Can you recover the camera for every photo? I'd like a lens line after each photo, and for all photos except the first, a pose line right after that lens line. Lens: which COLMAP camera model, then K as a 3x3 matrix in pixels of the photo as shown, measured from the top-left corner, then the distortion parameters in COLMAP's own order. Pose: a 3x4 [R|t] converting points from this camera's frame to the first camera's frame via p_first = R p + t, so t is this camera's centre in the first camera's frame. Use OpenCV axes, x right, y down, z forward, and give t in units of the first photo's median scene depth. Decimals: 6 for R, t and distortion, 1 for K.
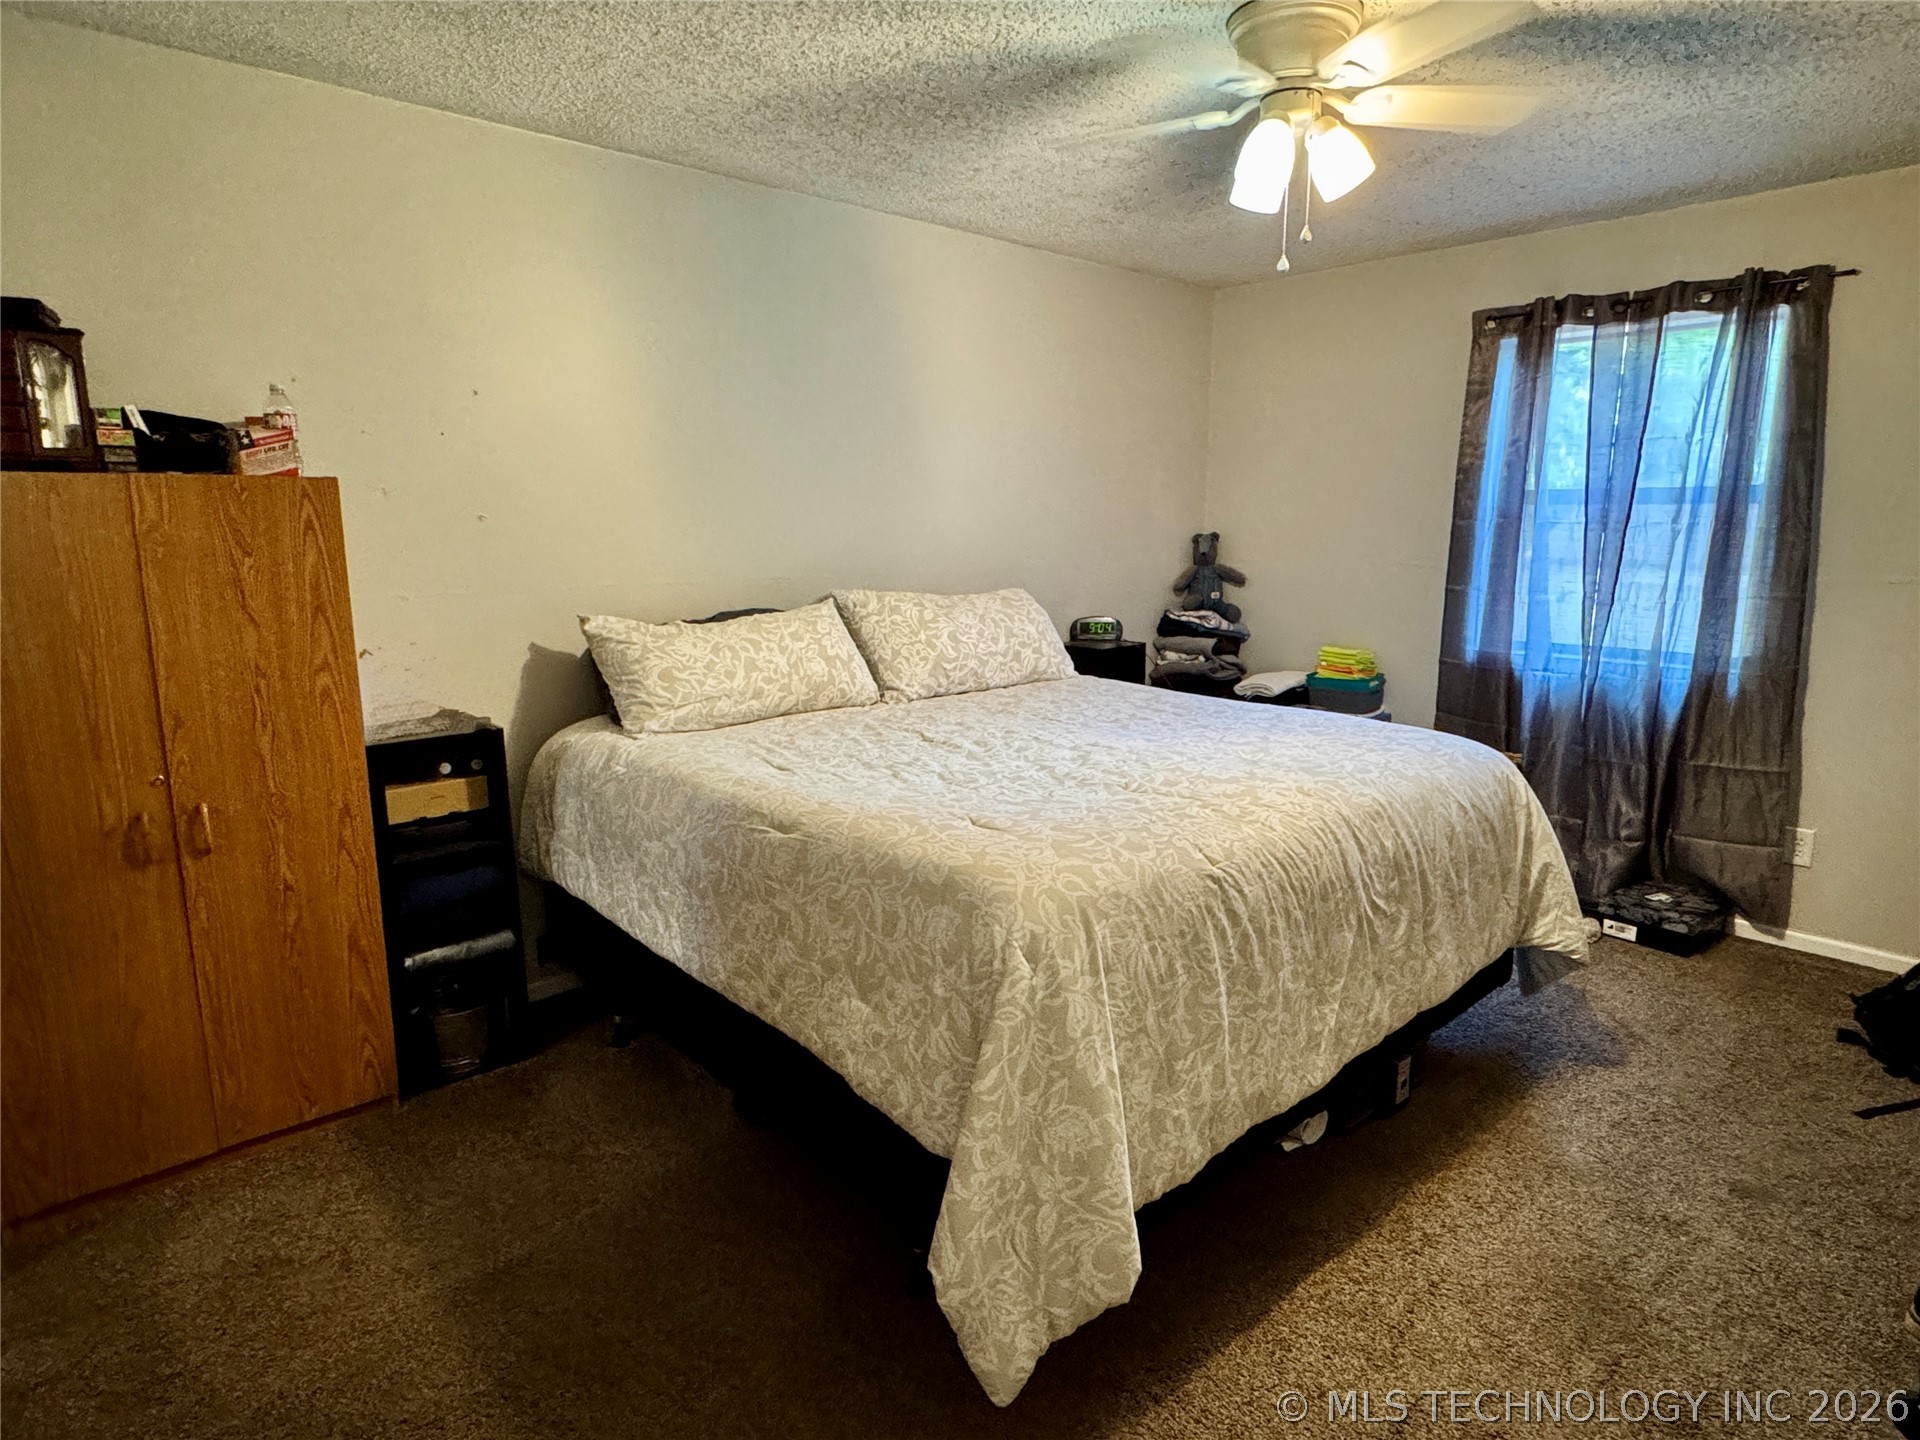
lens RADIAL K [[1069.7, 0, 958.5], [0, 1069.7, 721.2], [0, 0, 1]] dist [0.001749, 0.000462]
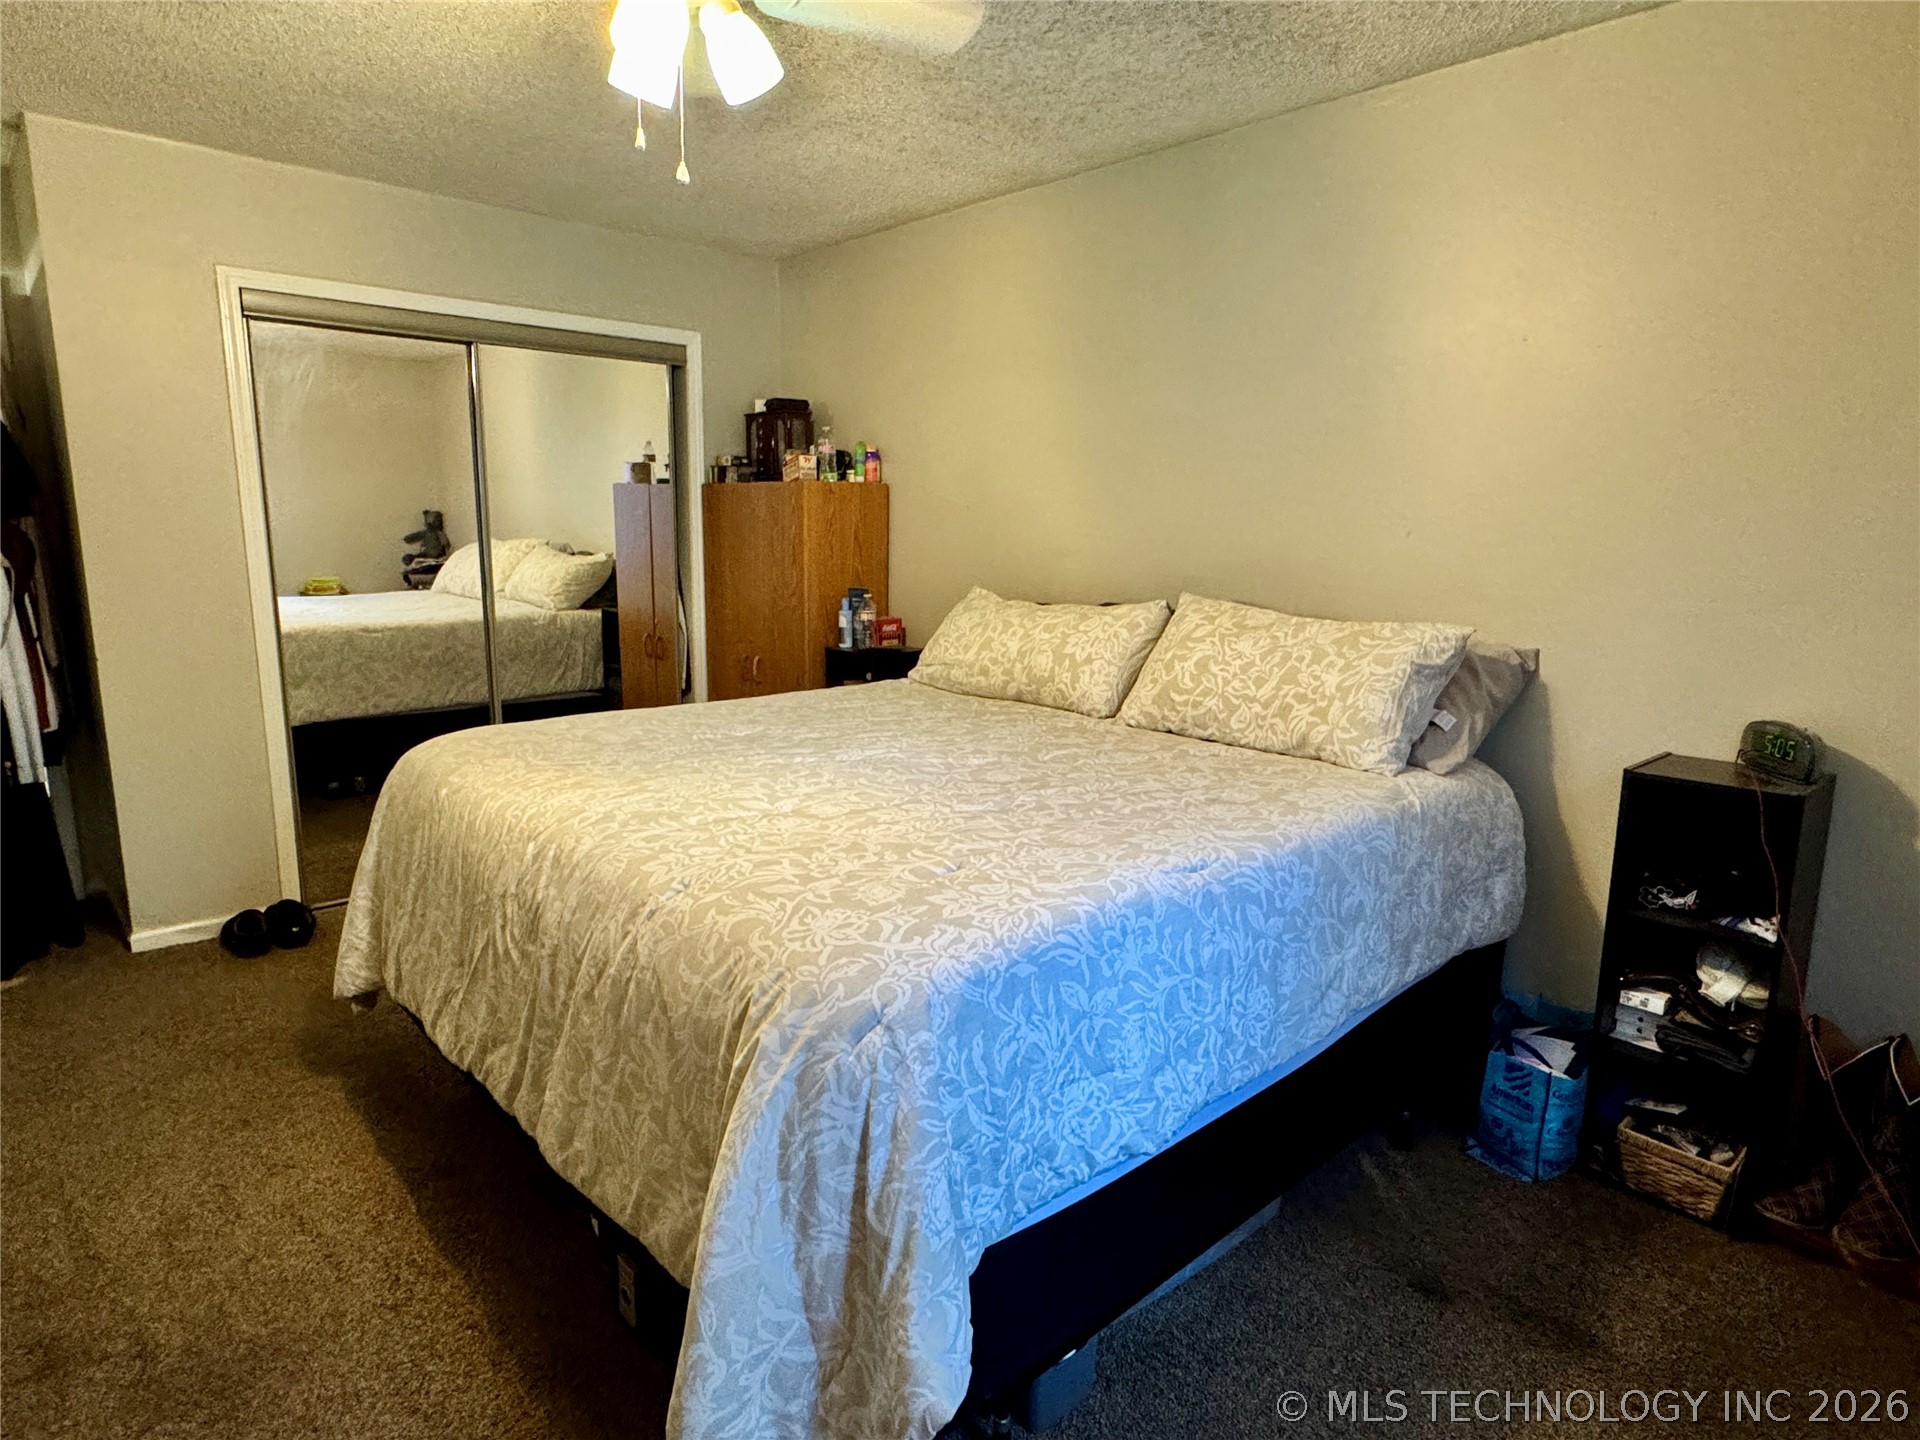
lens RADIAL K [[1069.7, 0, 959.4], [0, 1069.7, 719.1], [0, 0, 1]] dist [0.001749, 0.000462]
pose [[0.008462, 0.182359, -0.983196, 0.764433], [-0.200142, 0.963644, 0.177010, -0.143346], [0.979730, 0.195281, 0.044652, 0.815380]]
